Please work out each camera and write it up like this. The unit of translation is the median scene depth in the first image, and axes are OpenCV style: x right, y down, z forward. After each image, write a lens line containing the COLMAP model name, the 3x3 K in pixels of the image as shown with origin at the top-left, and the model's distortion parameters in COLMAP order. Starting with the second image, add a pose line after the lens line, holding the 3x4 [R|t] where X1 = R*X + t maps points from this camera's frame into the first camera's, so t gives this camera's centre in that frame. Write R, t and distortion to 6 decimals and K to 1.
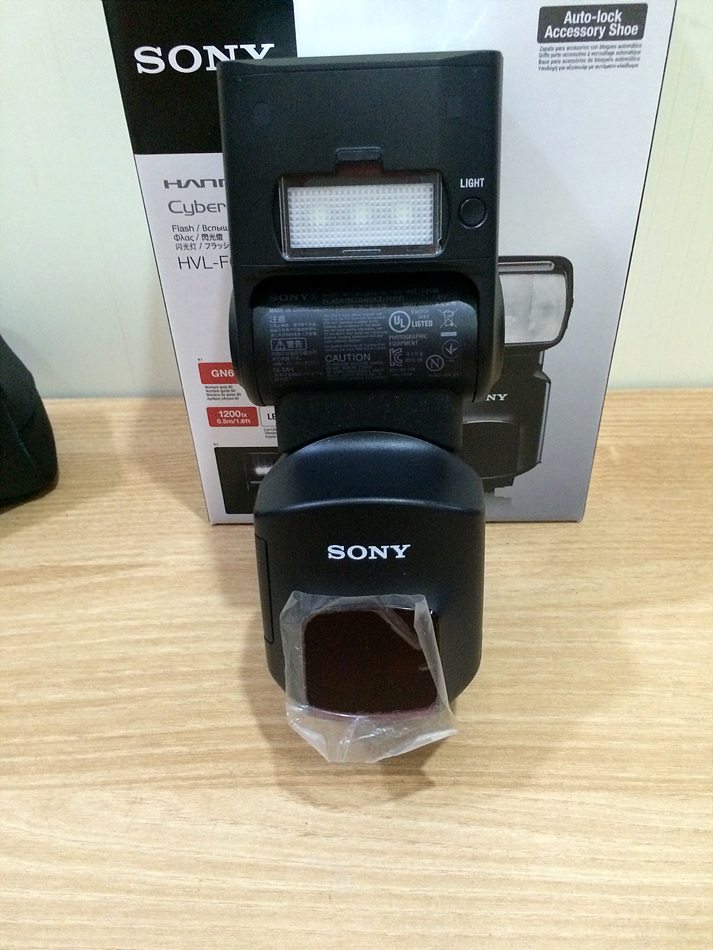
lens RADIAL K [[834.7, 0, 356.2], [0, 834.7, 472.7], [0, 0, 1]] dist [0.087517, -0.156043]
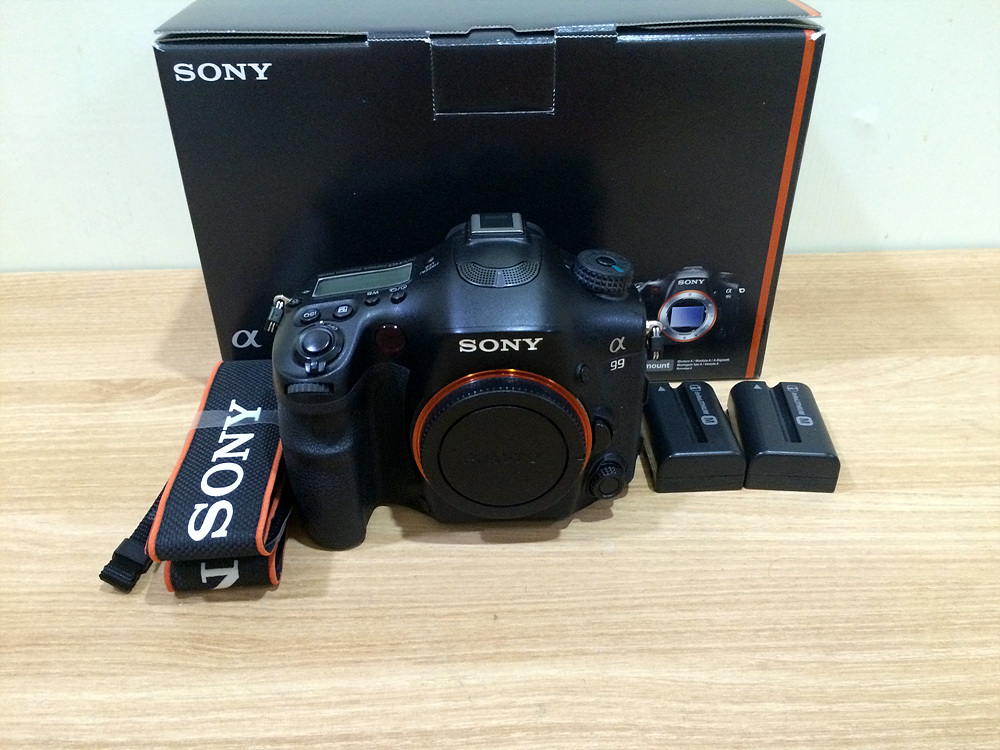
lens RADIAL K [[878.7, 0, 489.2], [0, 878.7, 396.5], [0, 0, 1]] dist [0.087517, -0.156043]
pose [[0.997800, -0.012432, 0.065120, -0.277863], [0.017887, 0.996316, -0.083867, 0.337704], [-0.063838, 0.084847, 0.994347, -0.389905]]
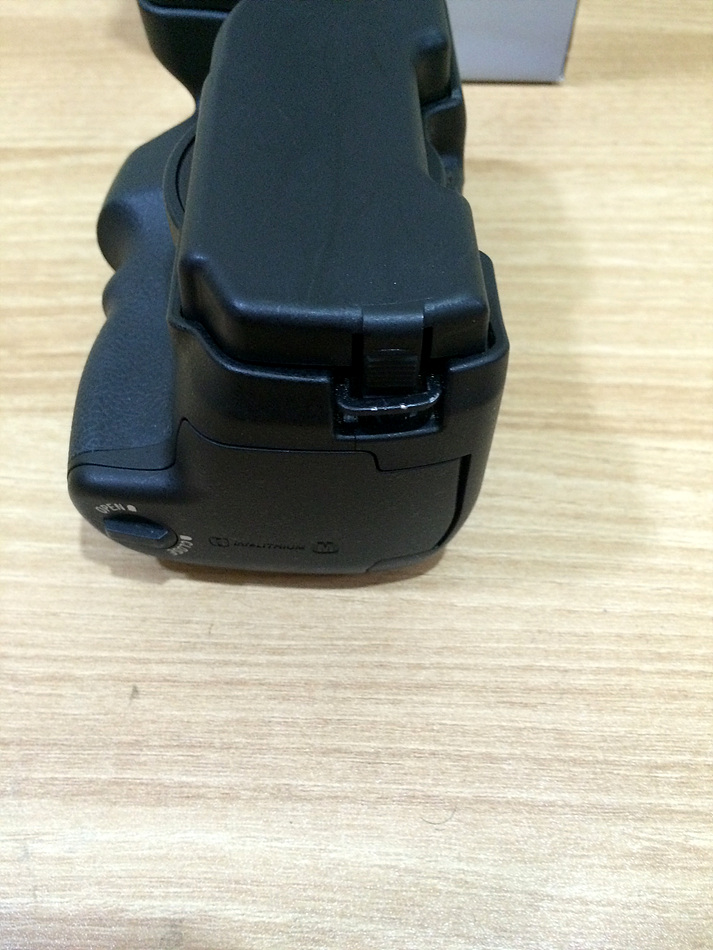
lens RADIAL K [[834.7, 0, 352.5], [0, 834.7, 479.5], [0, 0, 1]] dist [0.087517, -0.156043]
pose [[0.999043, 0.036395, 0.024266, -0.063069], [-0.041489, 0.964161, 0.262054, 0.238686], [-0.013859, -0.262809, 0.964748, 0.319135]]
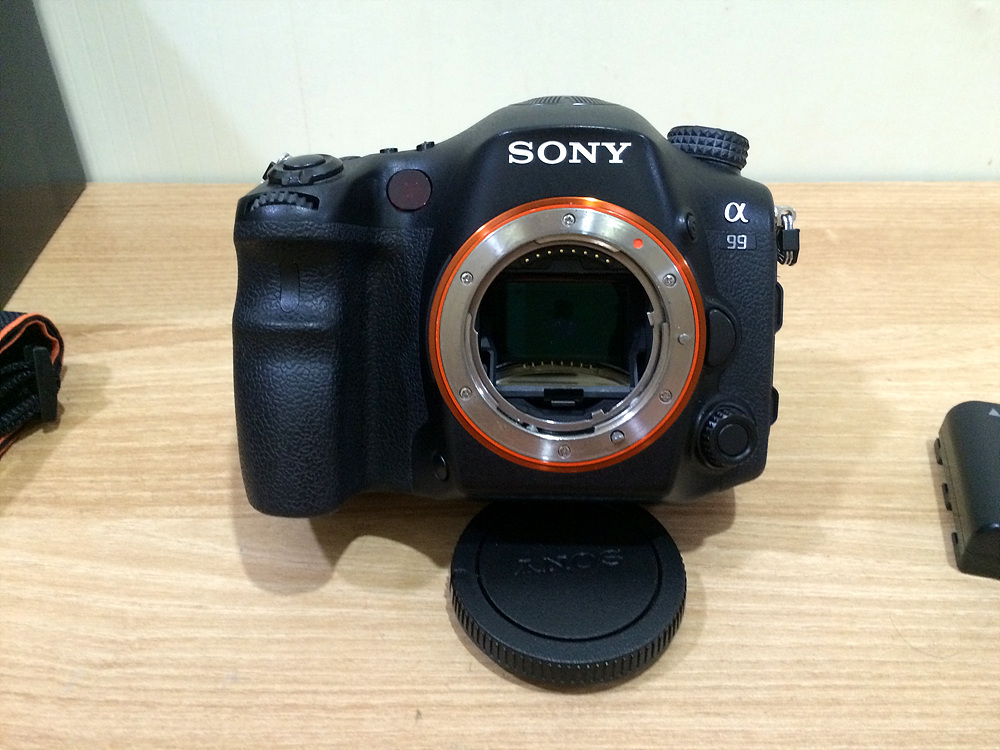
lens RADIAL K [[878.7, 0, 489.1], [0, 878.7, 385.8], [0, 0, 1]] dist [0.087517, -0.156043]
pose [[0.999243, 0.013835, 0.036355, -0.163664], [-0.012821, 0.999526, -0.027990, 0.264519], [-0.036725, 0.027503, 0.998947, 0.035720]]
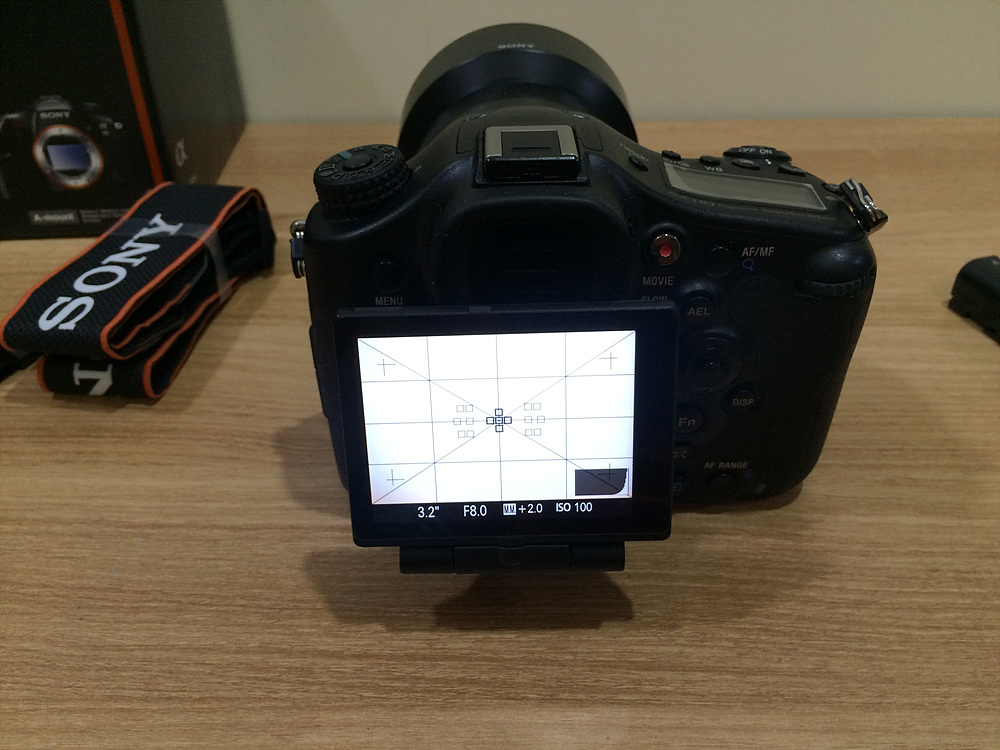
lens RADIAL K [[878.7, 0, 487.6], [0, 878.7, 411.3], [0, 0, 1]] dist [0.087517, -0.156043]
pose [[0.999770, 0.017790, 0.012001, -0.327320], [-0.017253, 0.998908, -0.043429, 0.566360], [-0.012761, 0.043212, 0.998984, -0.250896]]
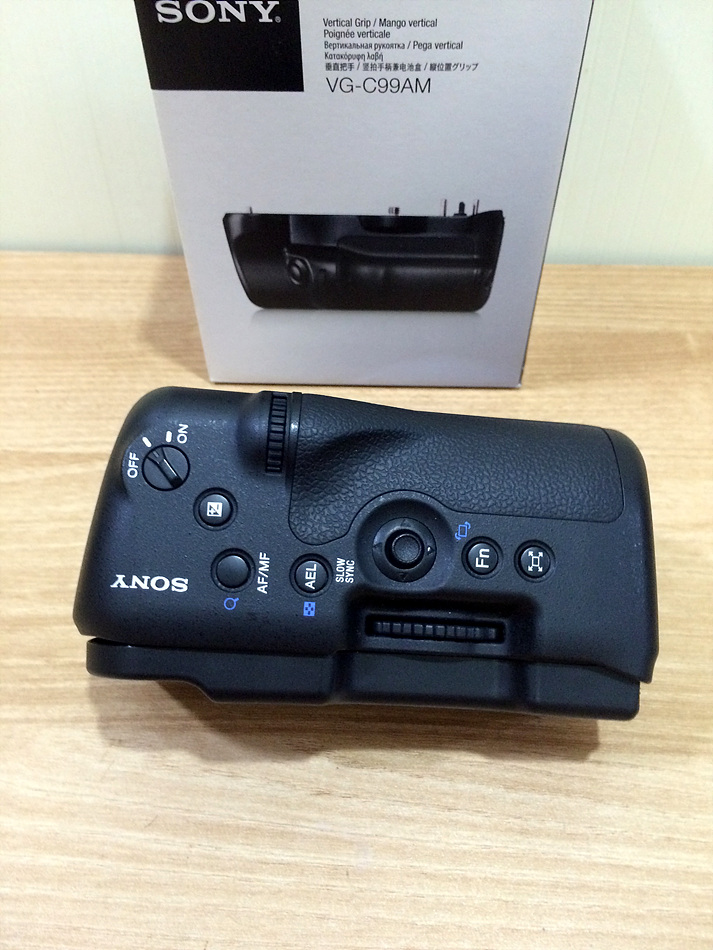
lens RADIAL K [[834.7, 0, 354.4], [0, 834.7, 471.0], [0, 0, 1]] dist [0.087517, -0.156043]
pose [[0.999230, 0.039051, 0.003719, -0.039491], [-0.039193, 0.989873, 0.136440, 0.003190], [0.001646, -0.136481, 0.990641, 0.222076]]
